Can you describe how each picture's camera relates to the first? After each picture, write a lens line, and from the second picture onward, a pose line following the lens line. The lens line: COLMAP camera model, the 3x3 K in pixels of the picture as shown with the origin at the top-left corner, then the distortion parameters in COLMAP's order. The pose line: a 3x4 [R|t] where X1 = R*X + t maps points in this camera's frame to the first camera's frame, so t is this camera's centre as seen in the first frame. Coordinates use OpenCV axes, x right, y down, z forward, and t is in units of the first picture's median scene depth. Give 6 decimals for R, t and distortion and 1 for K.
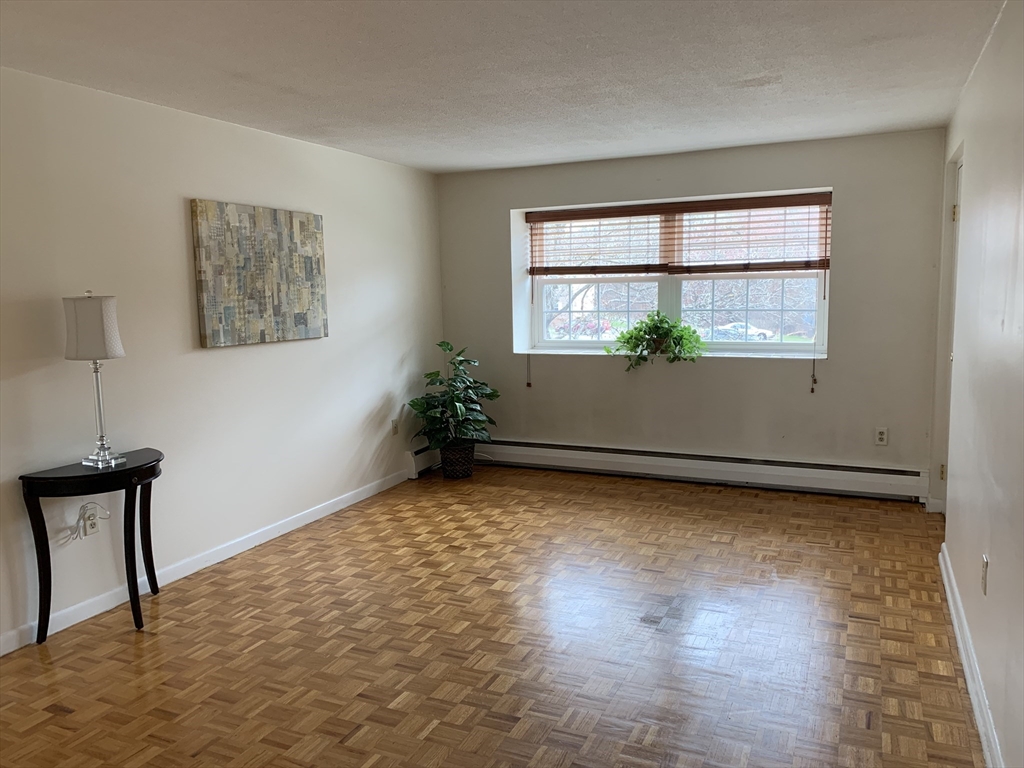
lens RADIAL K [[793.9, 0, 512.0], [0, 793.9, 381.6], [0, 0, 1]] dist [0.041481, -0.061182]
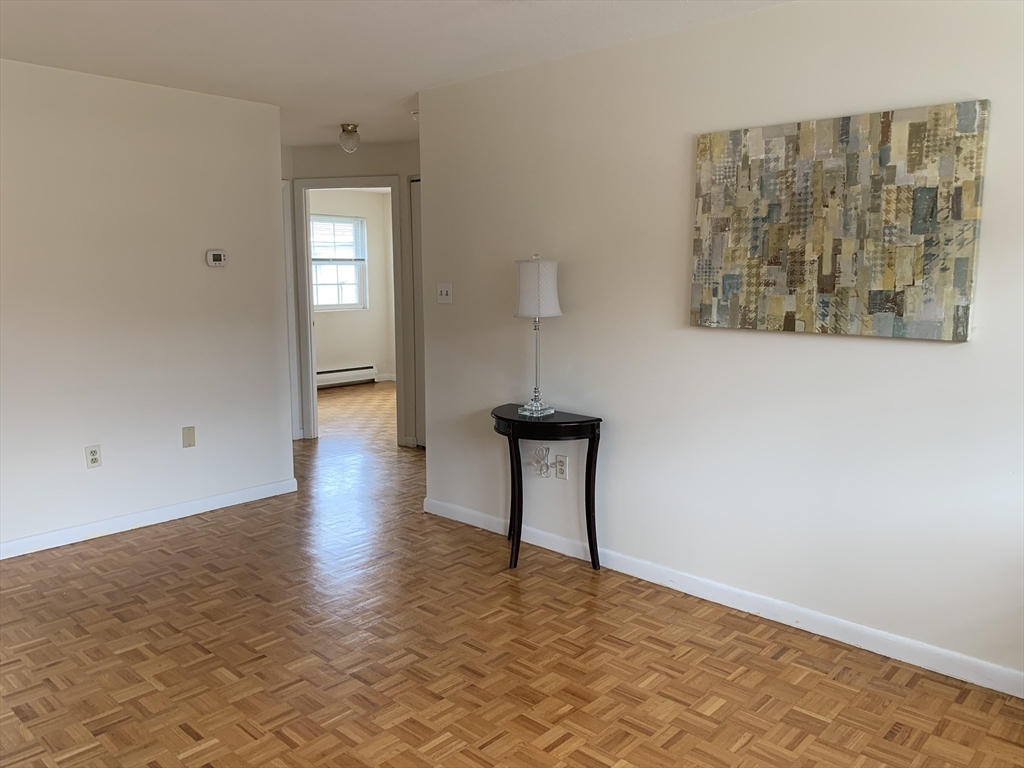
lens RADIAL K [[793.9, 0, 513.9], [0, 793.9, 377.0], [0, 0, 1]] dist [0.041481, -0.061182]
pose [[-0.321817, 0.144004, -0.935787, 0.386171], [-0.106222, 0.976635, 0.186820, -0.111146], [0.940824, 0.159523, -0.299001, 0.988889]]
